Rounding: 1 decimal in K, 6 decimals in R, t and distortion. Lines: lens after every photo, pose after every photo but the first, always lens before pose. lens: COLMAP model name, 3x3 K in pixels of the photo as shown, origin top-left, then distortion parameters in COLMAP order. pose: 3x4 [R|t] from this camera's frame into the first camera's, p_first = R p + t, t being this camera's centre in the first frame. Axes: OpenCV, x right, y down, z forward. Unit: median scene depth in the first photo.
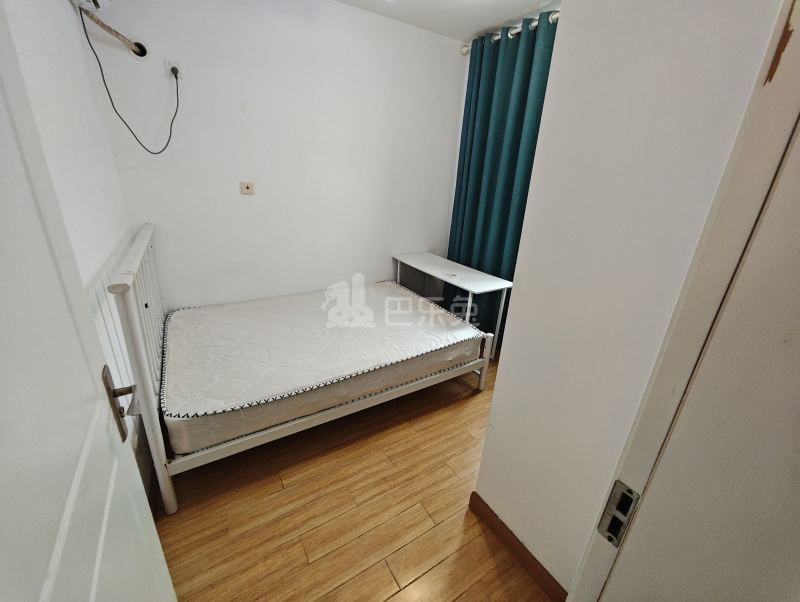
lens RADIAL K [[334.6, 0, 398.4], [0, 334.6, 297.9], [0, 0, 1]] dist [-0.010478, 0.000986]
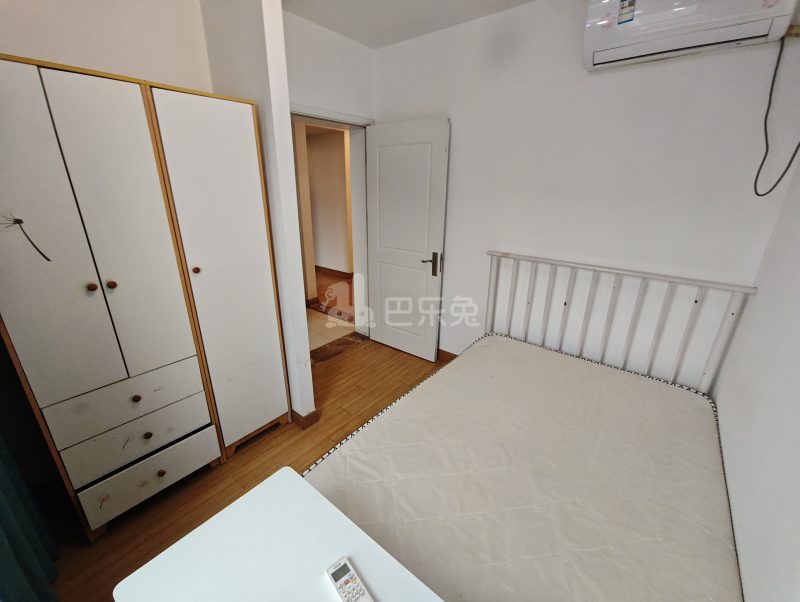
lens RADIAL K [[334.6, 0, 398.4], [0, 334.6, 297.9], [0, 0, 1]] dist [-0.010478, 0.000986]
pose [[-0.939022, 0.054224, -0.339556, 0.343103], [-0.174341, 0.776078, 0.606060, -0.711552], [0.296385, 0.628302, -0.719300, 1.780416]]
